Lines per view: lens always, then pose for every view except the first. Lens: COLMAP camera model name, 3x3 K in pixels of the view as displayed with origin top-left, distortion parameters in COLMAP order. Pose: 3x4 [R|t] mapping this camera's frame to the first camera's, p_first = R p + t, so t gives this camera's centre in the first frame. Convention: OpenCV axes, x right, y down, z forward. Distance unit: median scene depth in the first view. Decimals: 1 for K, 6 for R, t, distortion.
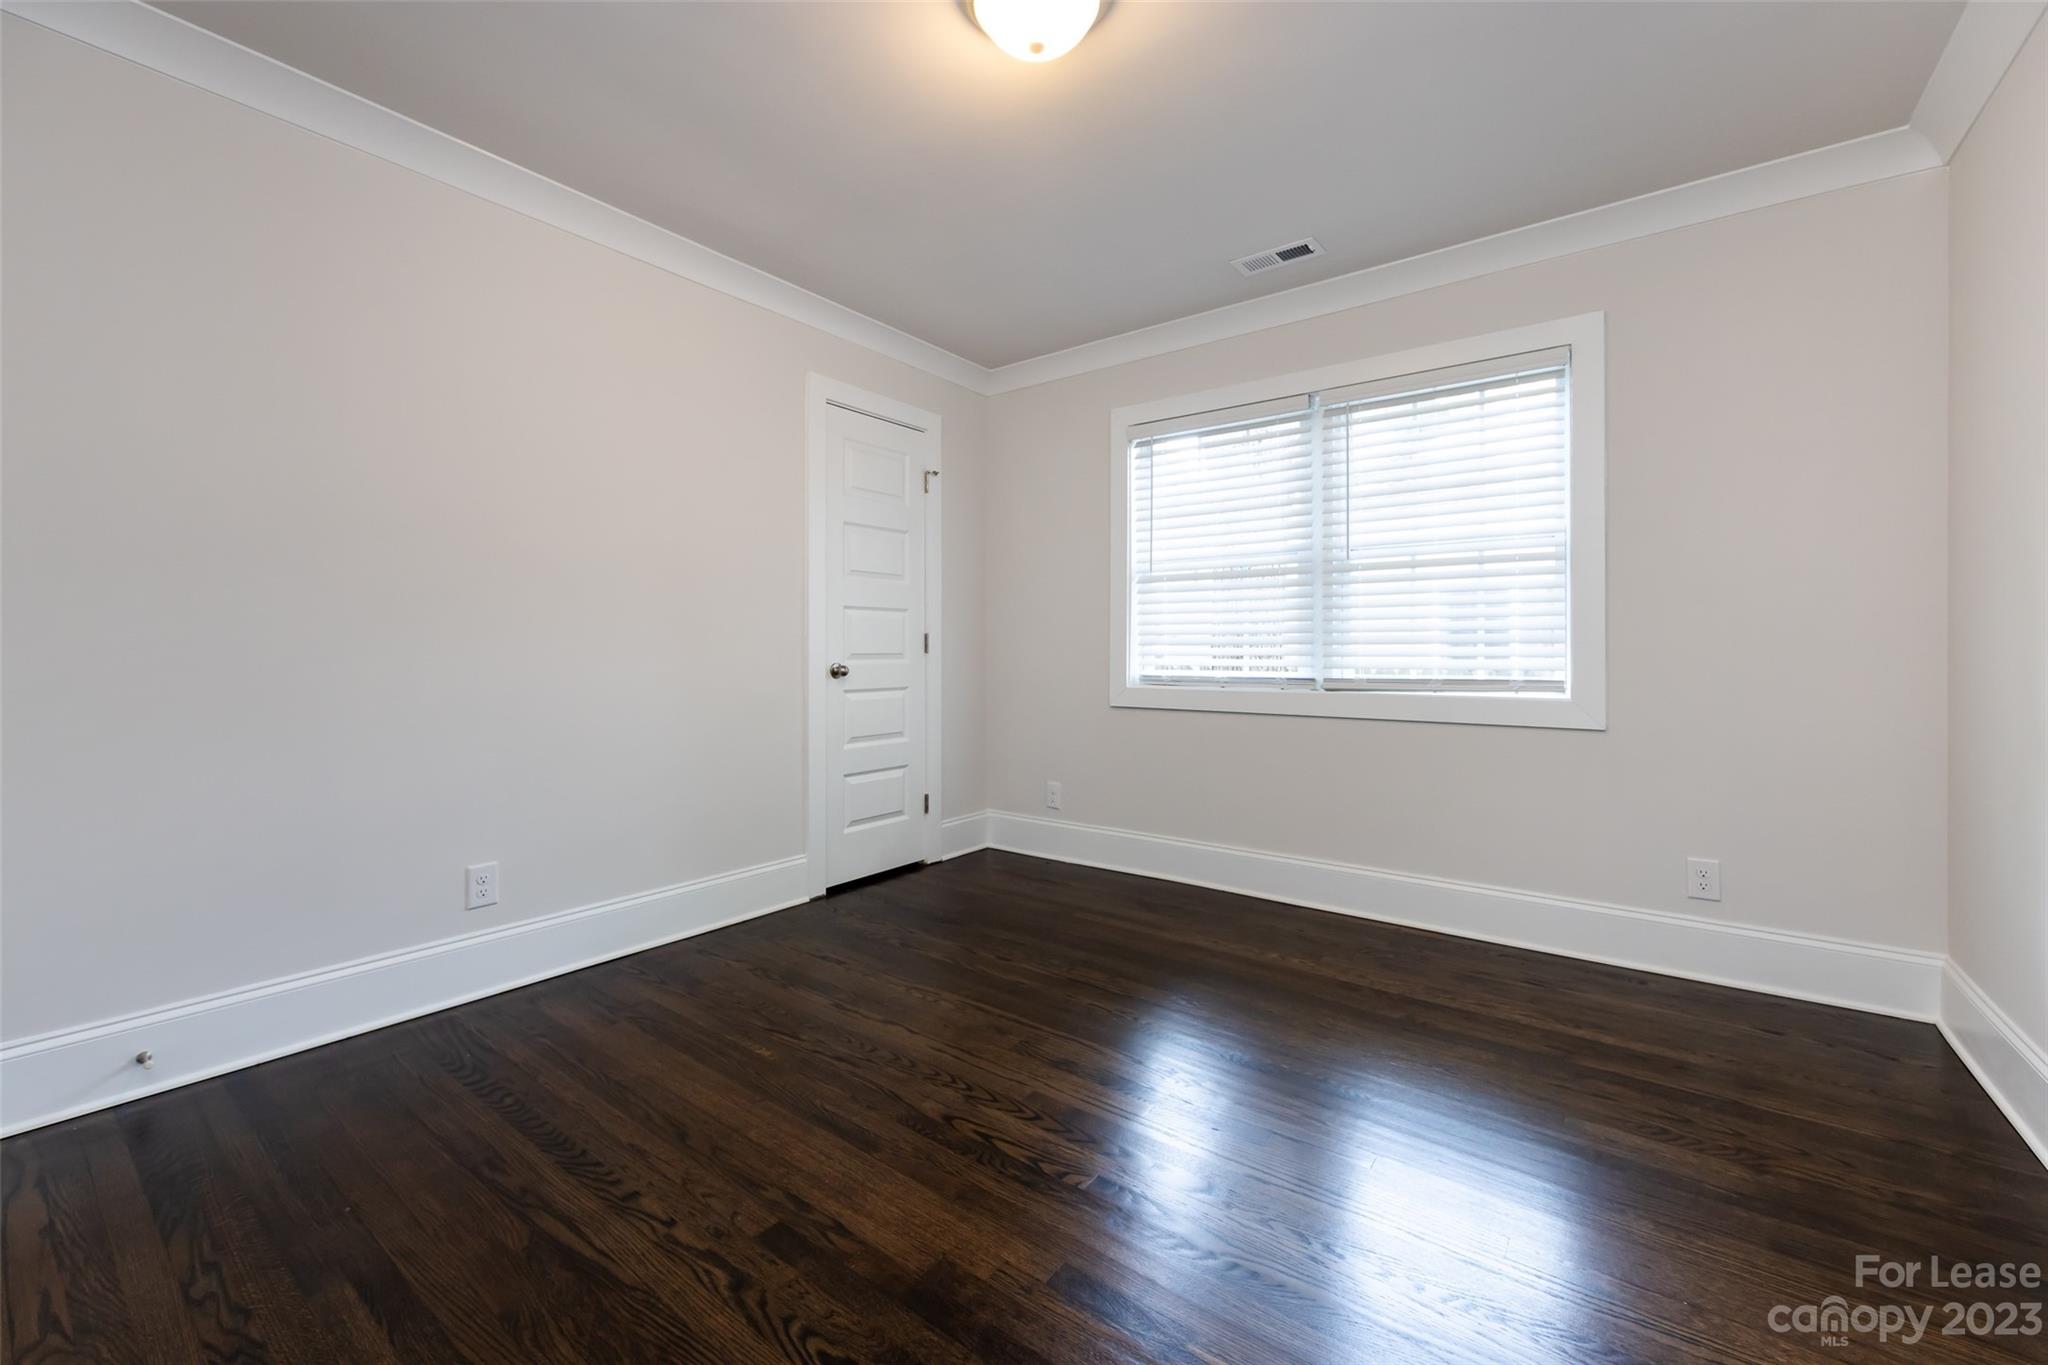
lens RADIAL K [[794.7, 0, 1075.8], [0, 794.7, 657.1], [0, 0, 1]] dist [-0.007052, -0.000191]
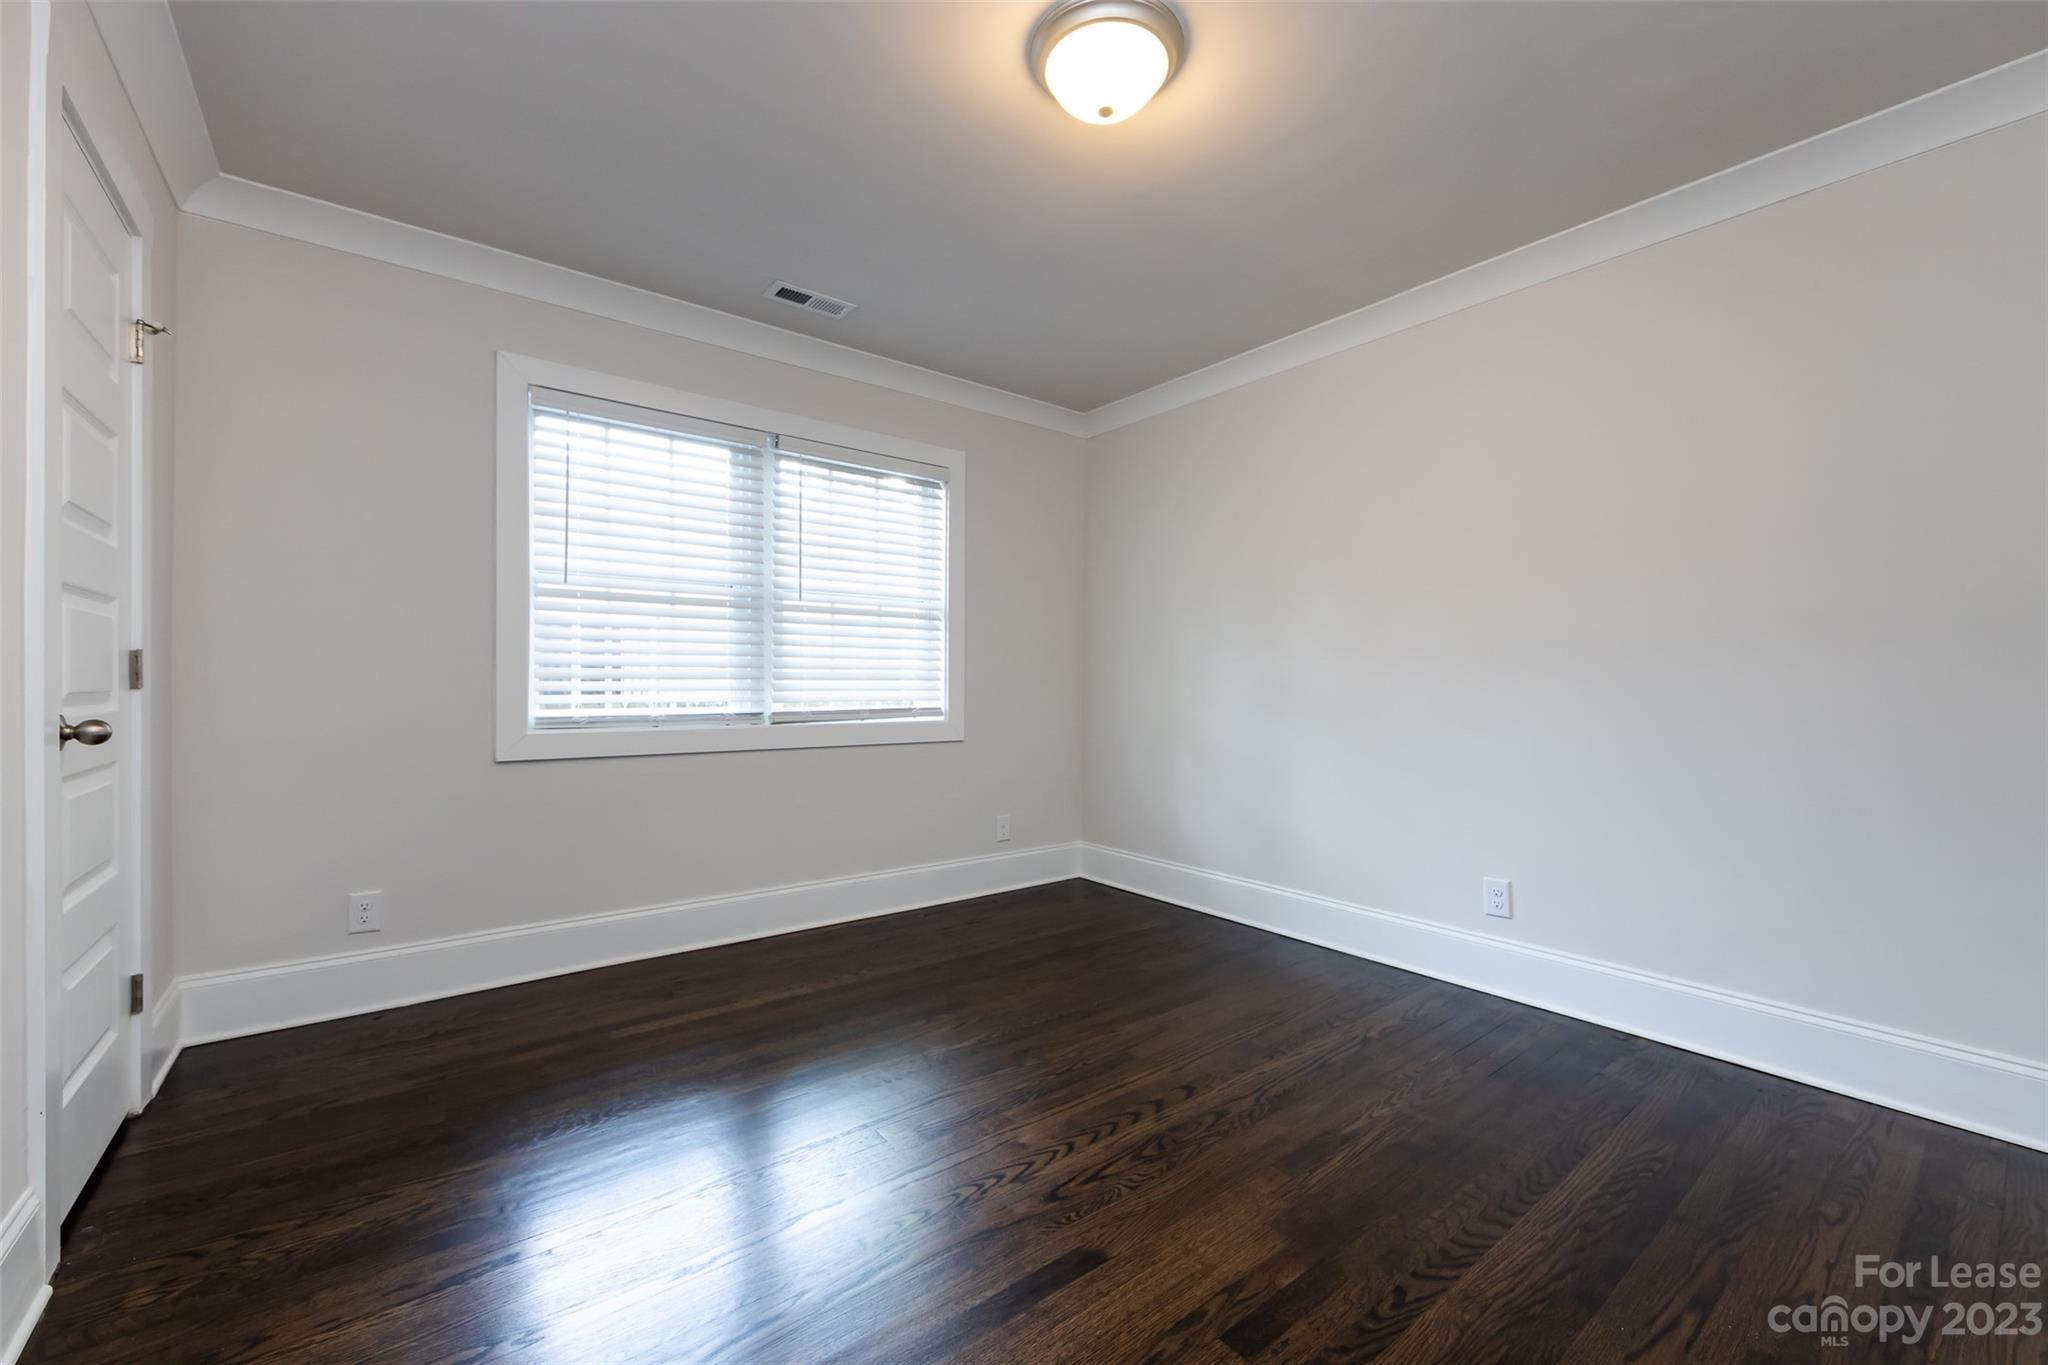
lens RADIAL K [[794.7, 0, 929.3], [0, 794.7, 699.8], [0, 0, 1]] dist [-0.007052, -0.000191]
pose [[0.341253, -0.016069, 0.939834, -0.601776], [0.005141, 0.999871, 0.015229, -0.004352], [-0.939957, -0.000365, 0.341292, 0.466313]]
